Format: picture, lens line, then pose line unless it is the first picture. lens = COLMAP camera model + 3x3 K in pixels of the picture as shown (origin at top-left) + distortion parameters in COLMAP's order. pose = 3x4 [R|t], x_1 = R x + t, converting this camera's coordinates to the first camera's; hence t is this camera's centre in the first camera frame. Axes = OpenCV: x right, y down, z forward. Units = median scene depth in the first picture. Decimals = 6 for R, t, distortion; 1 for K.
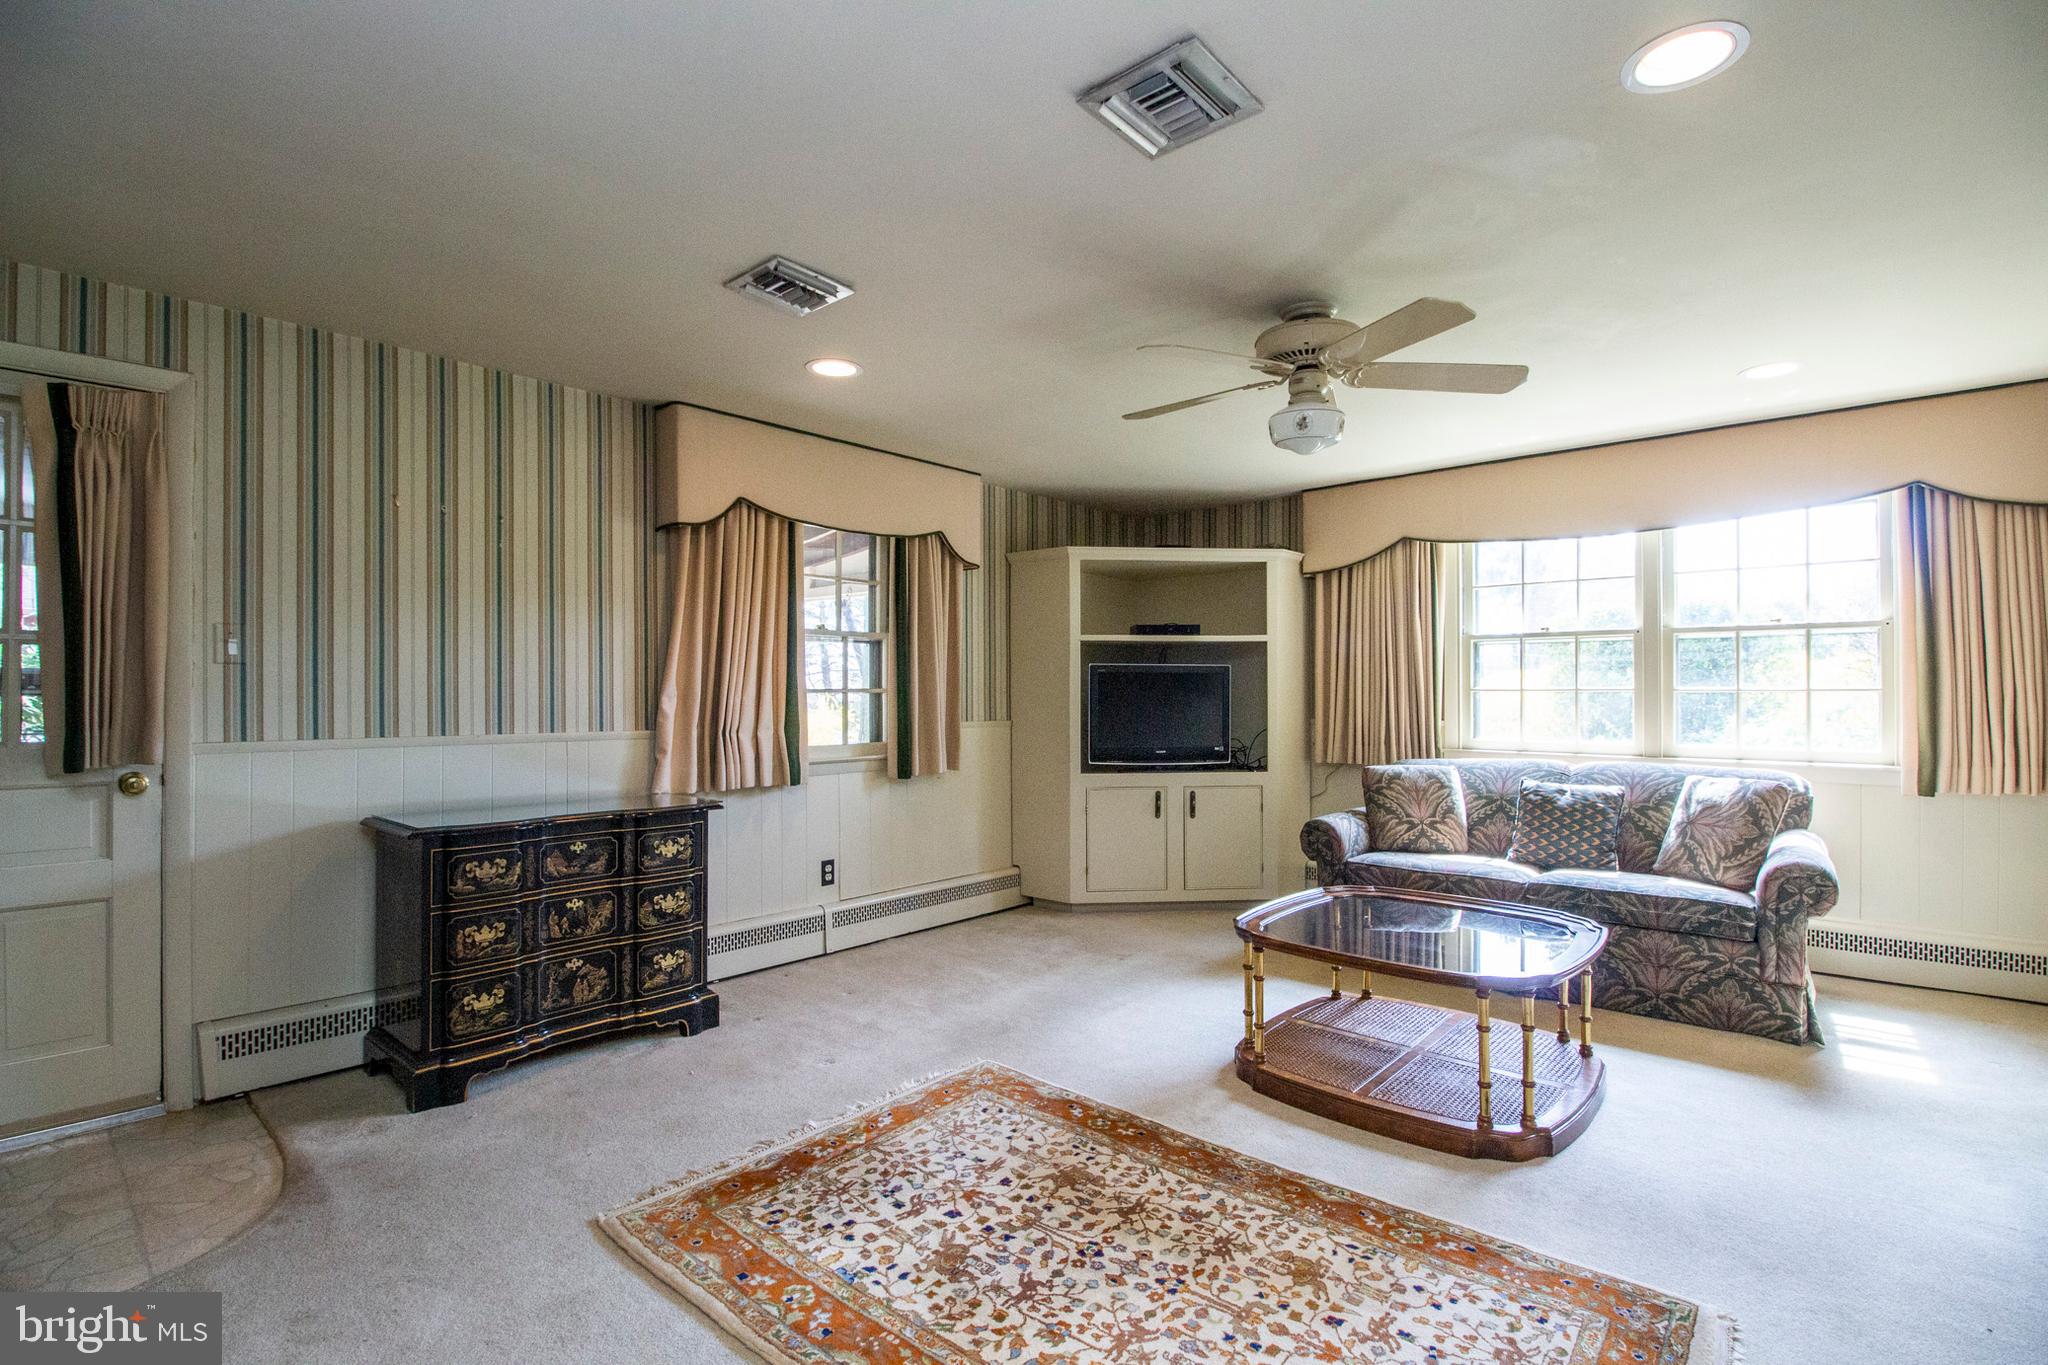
lens RADIAL K [[947.6, 0, 1020.9], [0, 947.6, 690.7], [0, 0, 1]] dist [-0.000997, -0.011841]
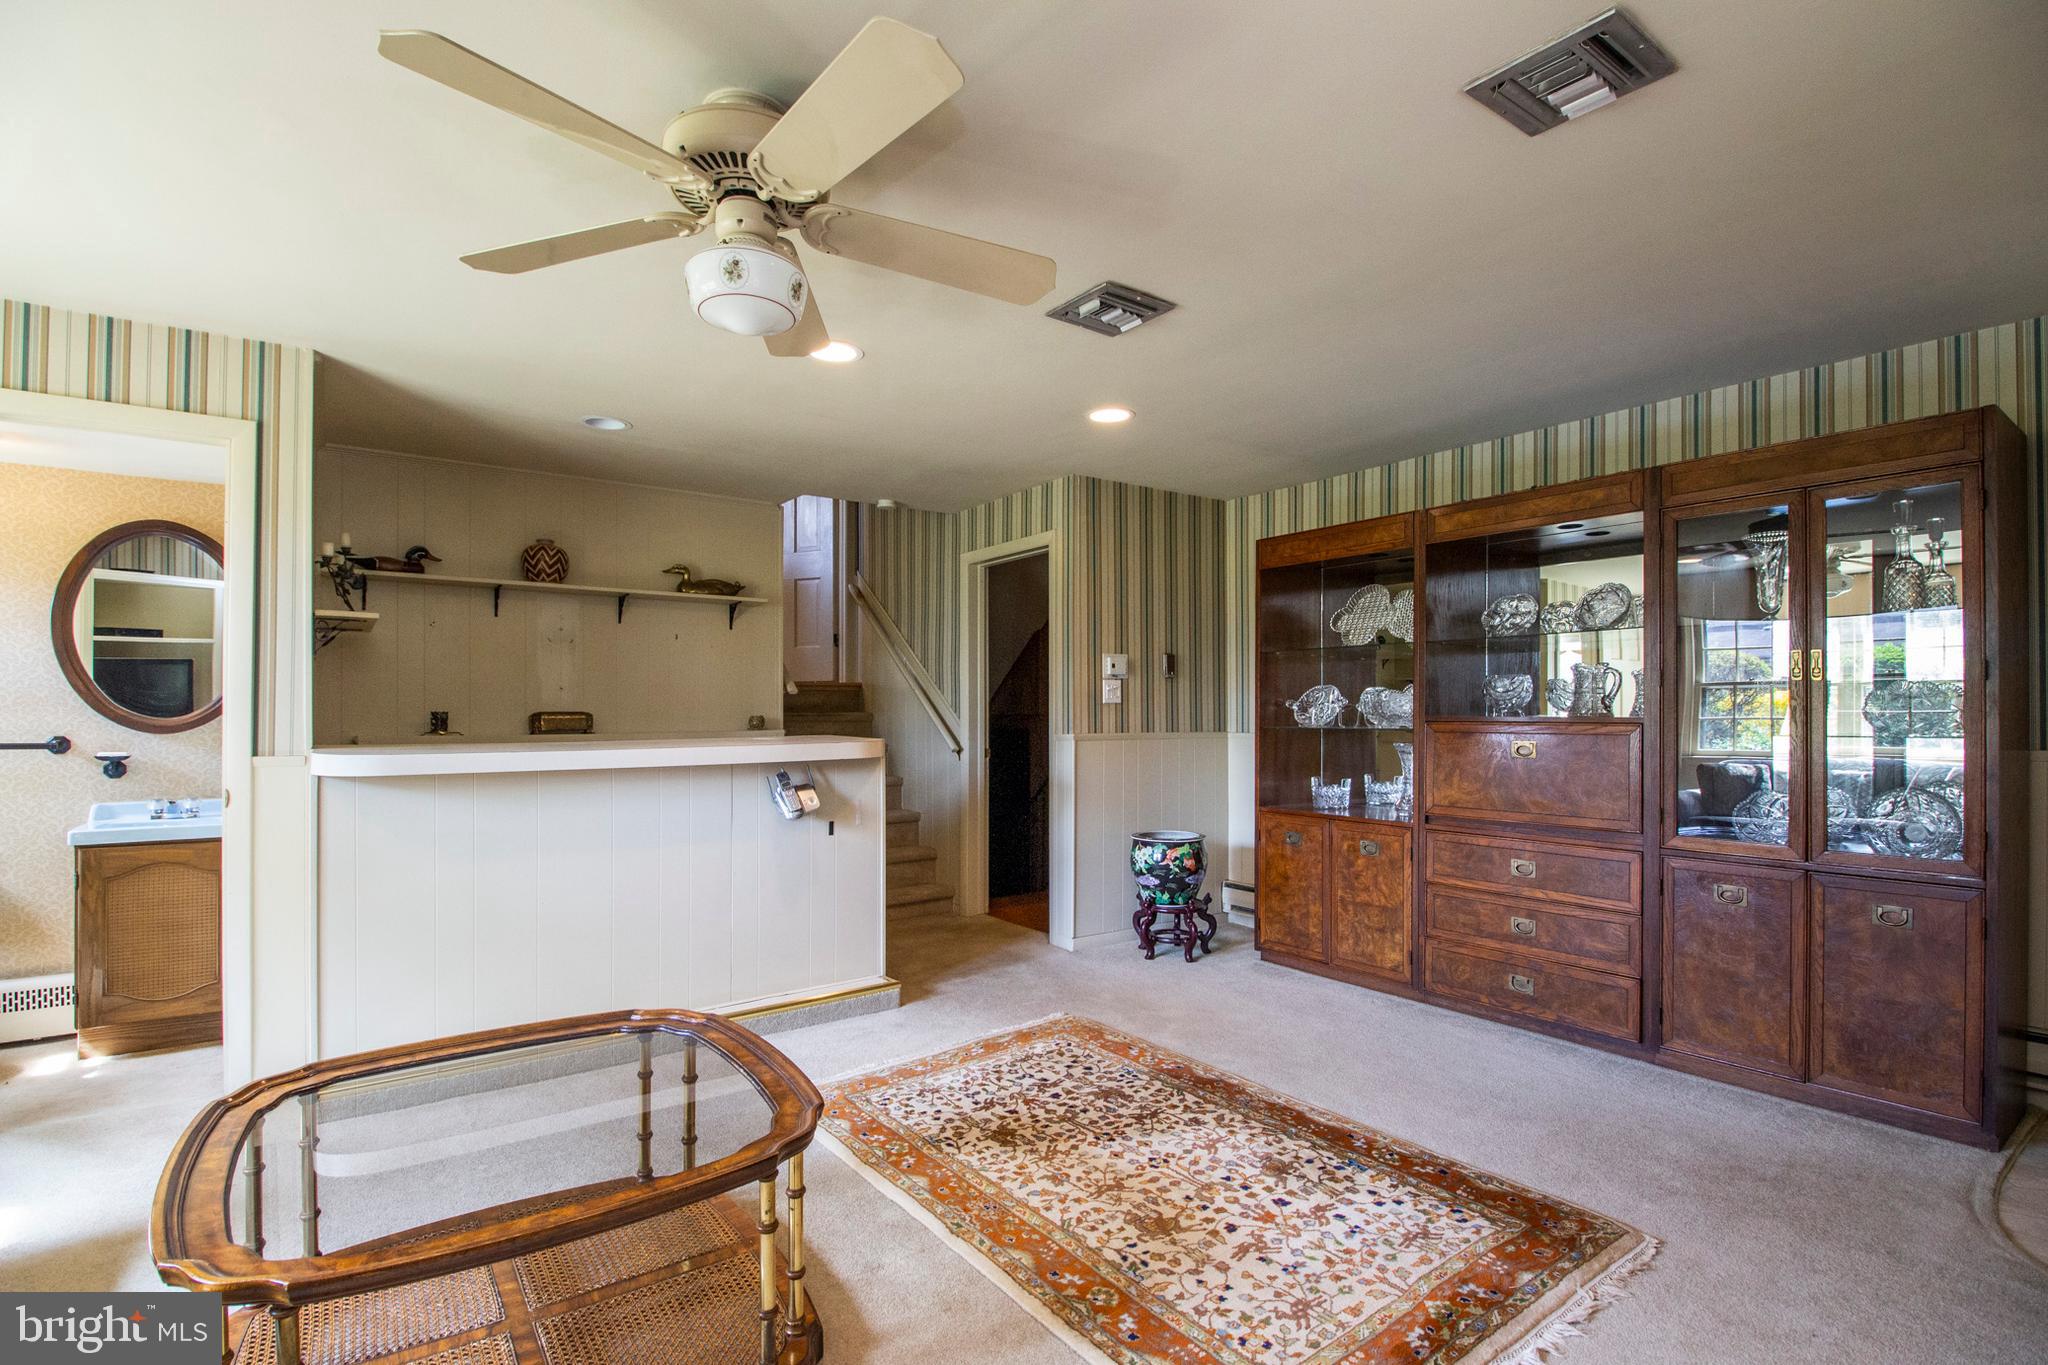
lens RADIAL K [[947.6, 0, 1020.9], [0, 947.6, 690.7], [0, 0, 1]] dist [-0.000997, -0.011841]
pose [[-0.976969, 0.010012, 0.213145, -0.018701], [0.004929, 0.999691, -0.024367, 0.009601], [-0.213323, -0.022755, -0.976717, 2.074144]]
